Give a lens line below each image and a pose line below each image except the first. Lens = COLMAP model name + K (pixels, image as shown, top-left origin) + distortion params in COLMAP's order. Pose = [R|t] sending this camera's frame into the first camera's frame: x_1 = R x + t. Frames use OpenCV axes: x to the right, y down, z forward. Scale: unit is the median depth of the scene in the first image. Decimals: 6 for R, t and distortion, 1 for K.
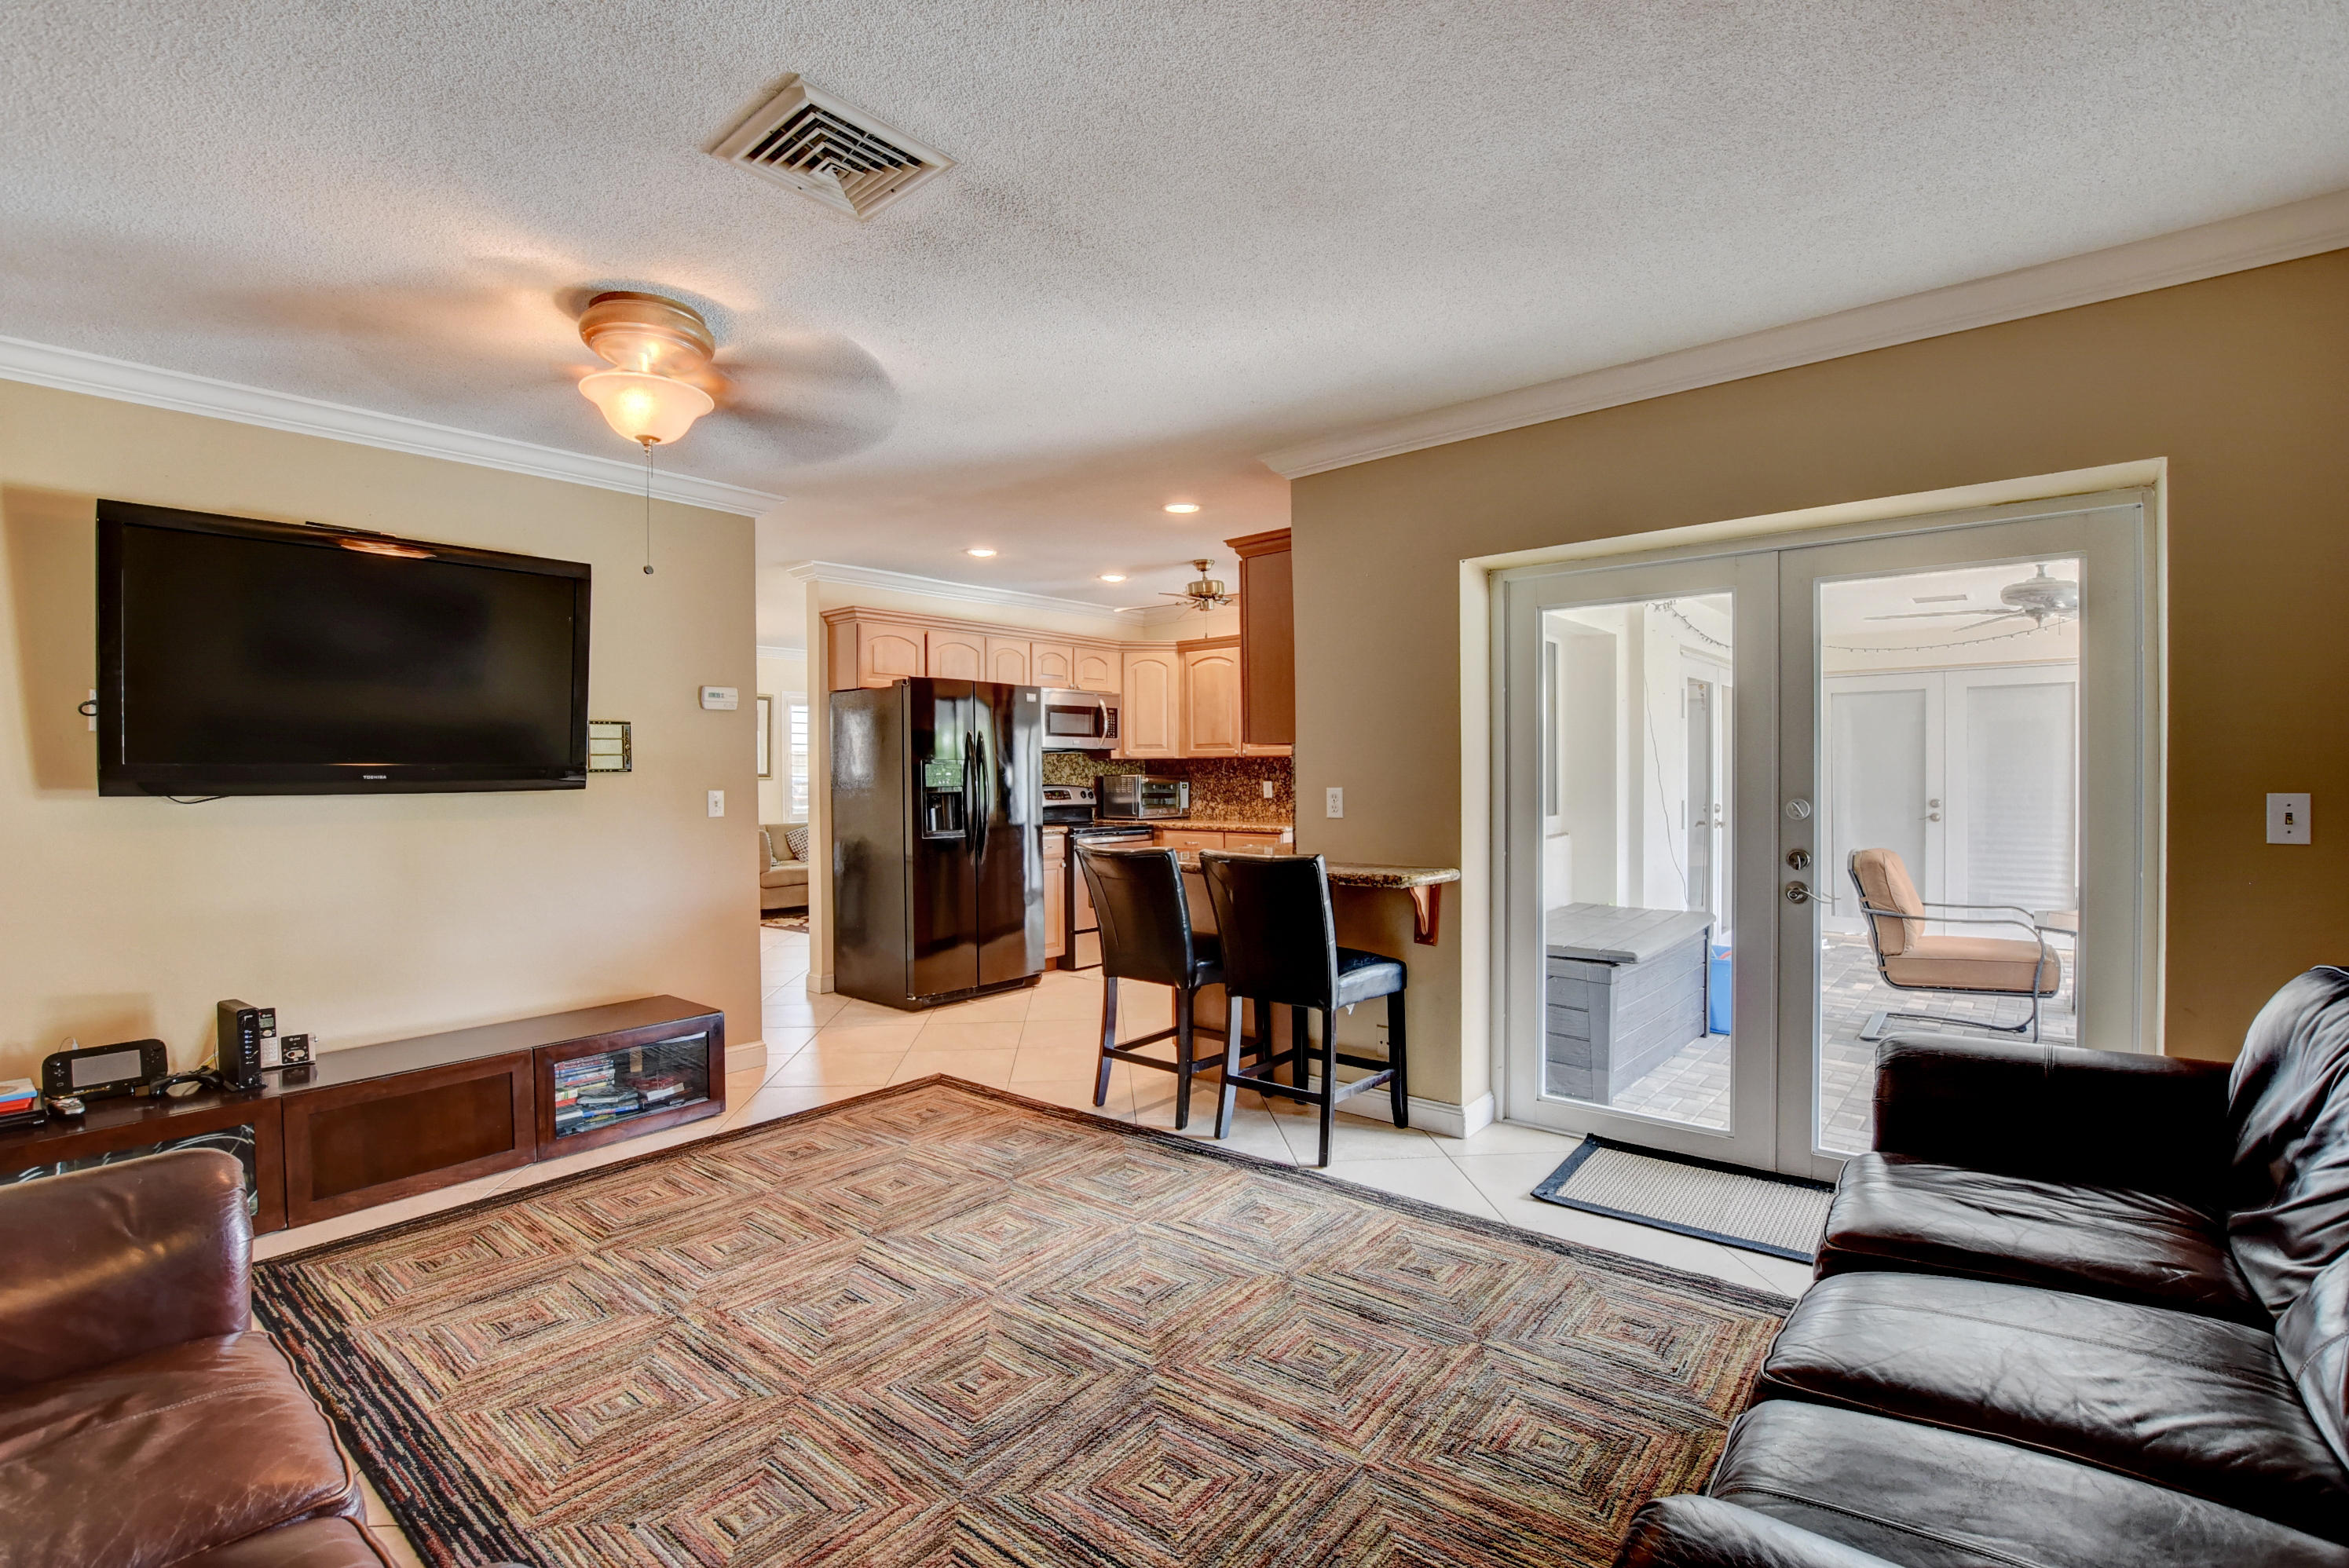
lens RADIAL K [[1042.4, 0, 1162.9], [0, 1042.4, 785.2], [0, 0, 1]] dist [-0.033712, 0.005719]
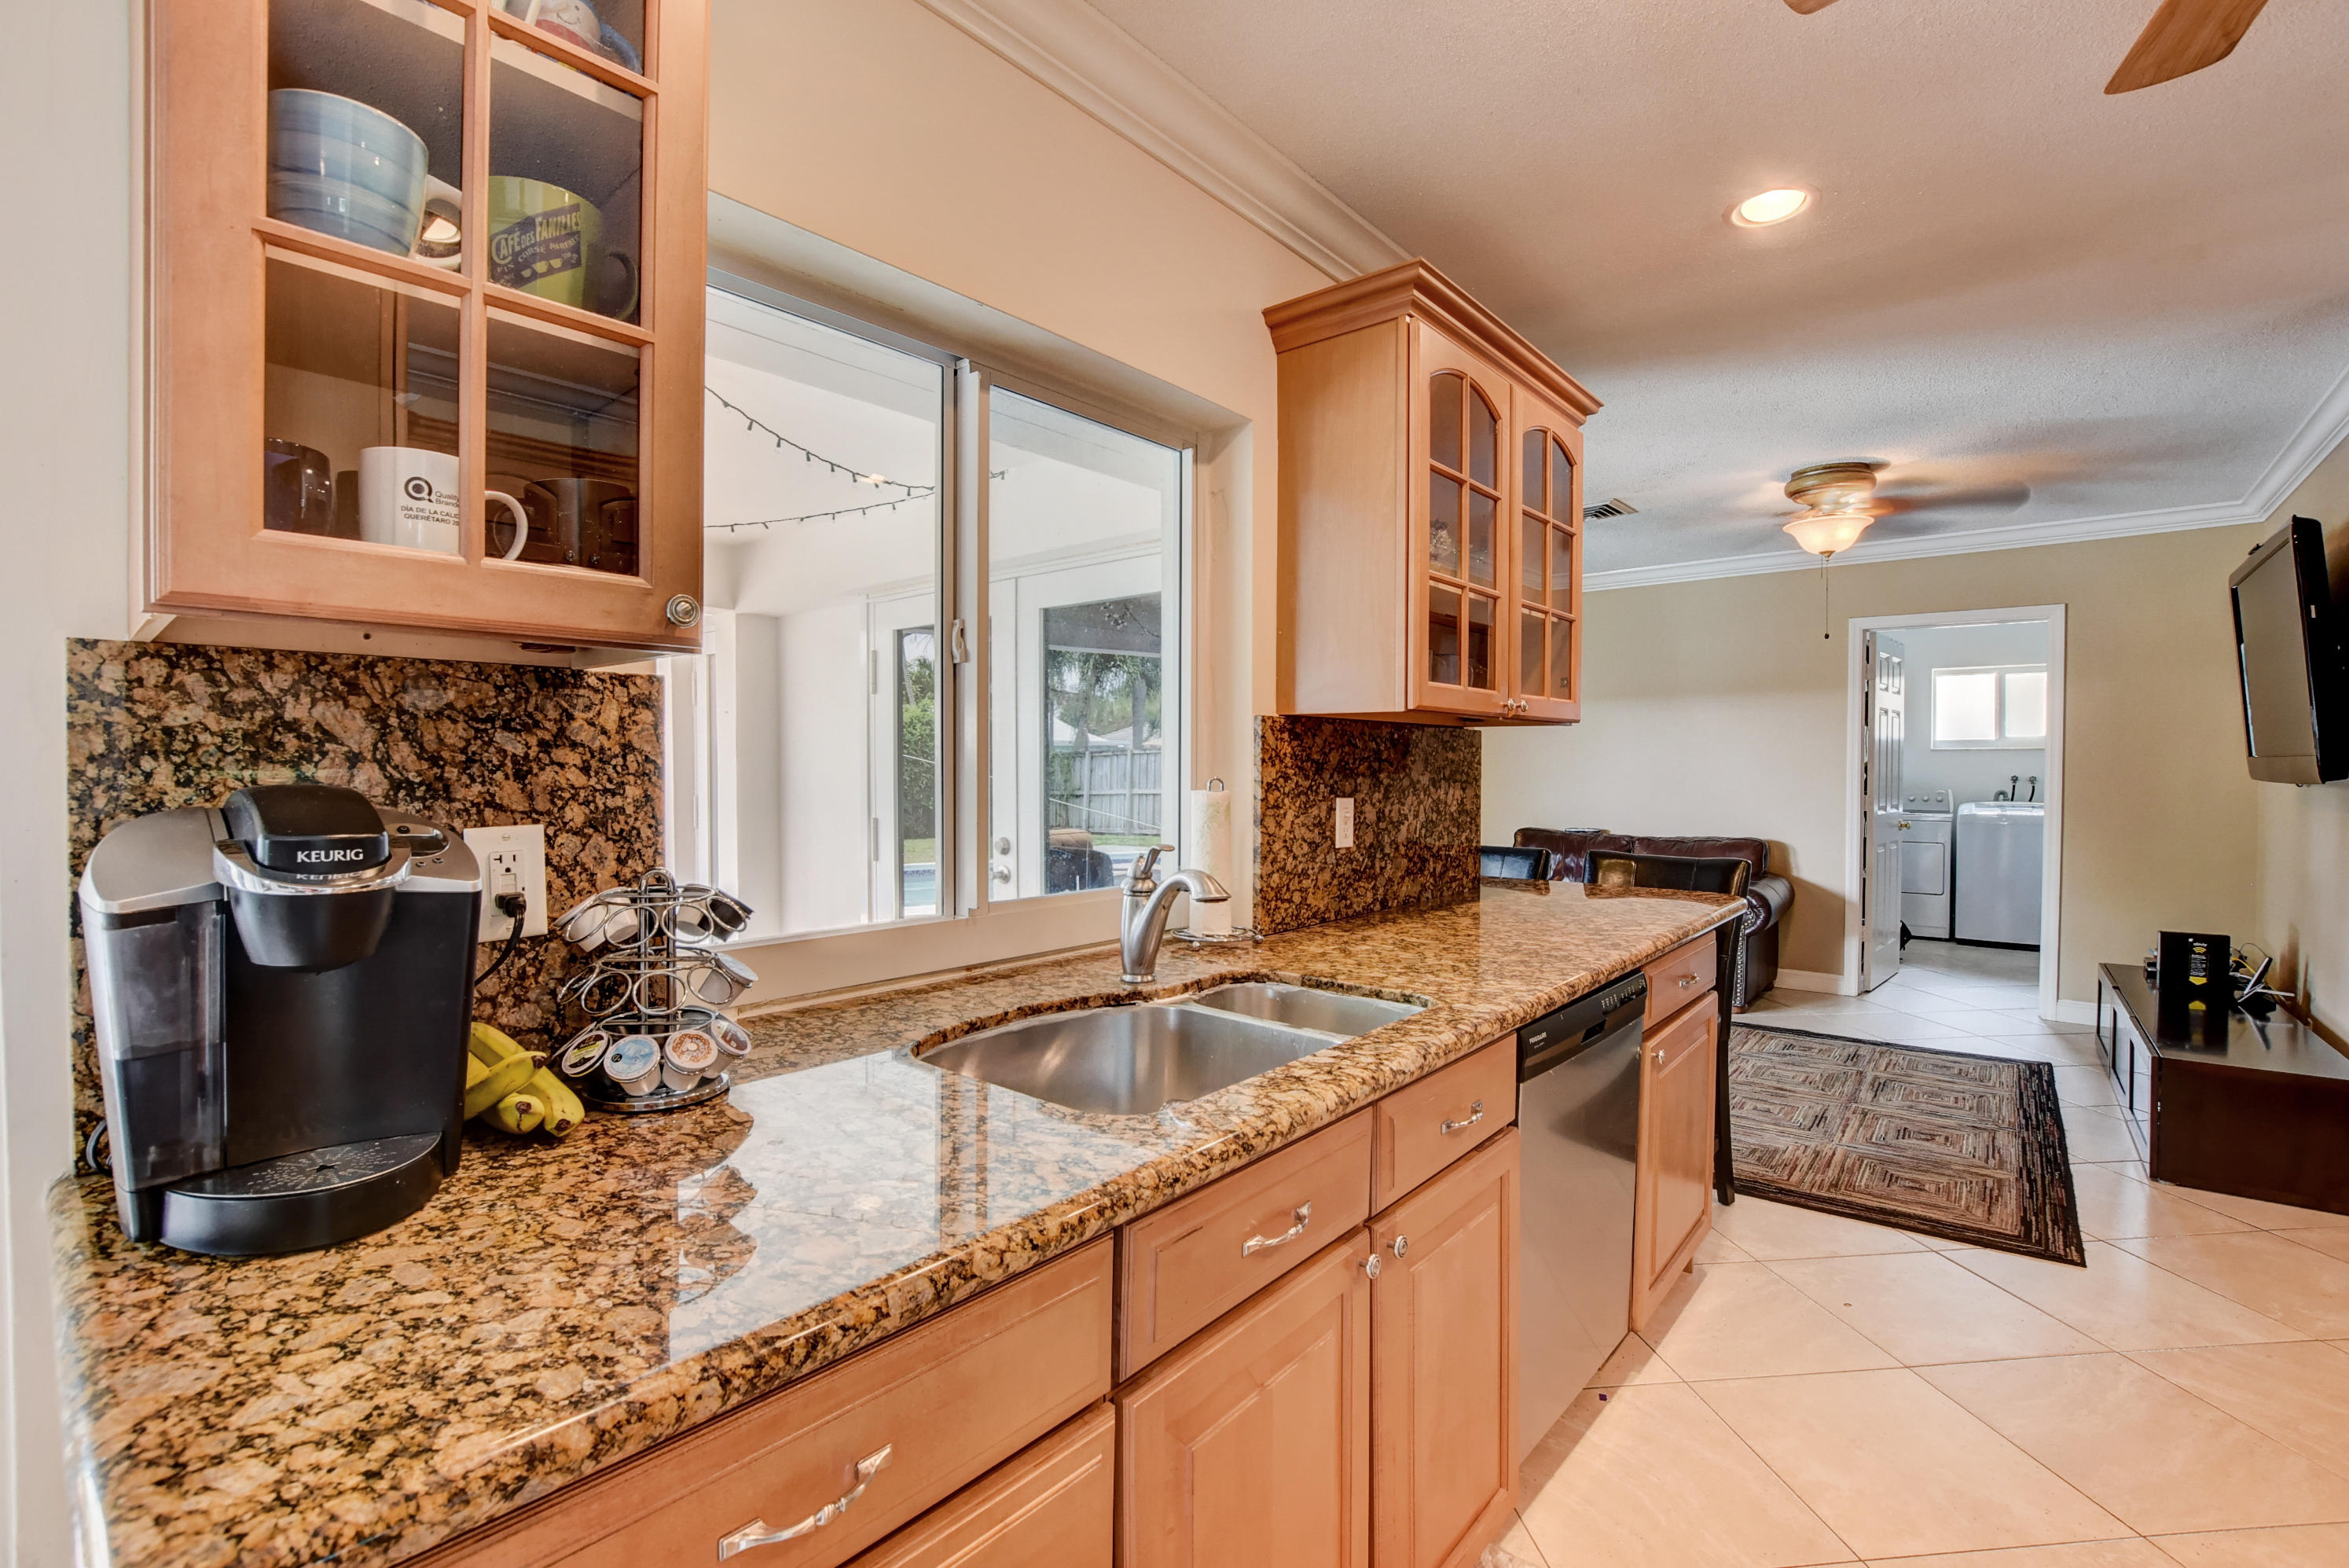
lens RADIAL K [[1049.8, 0, 1200.4], [0, 1049.8, 790.7], [0, 0, 1]] dist [-0.003830, 0.000075]
pose [[-0.999107, 0.003130, -0.042132, 0.259781], [0.001489, 0.999241, 0.038931, -0.020017], [0.042222, 0.038833, -0.998353, 1.259033]]
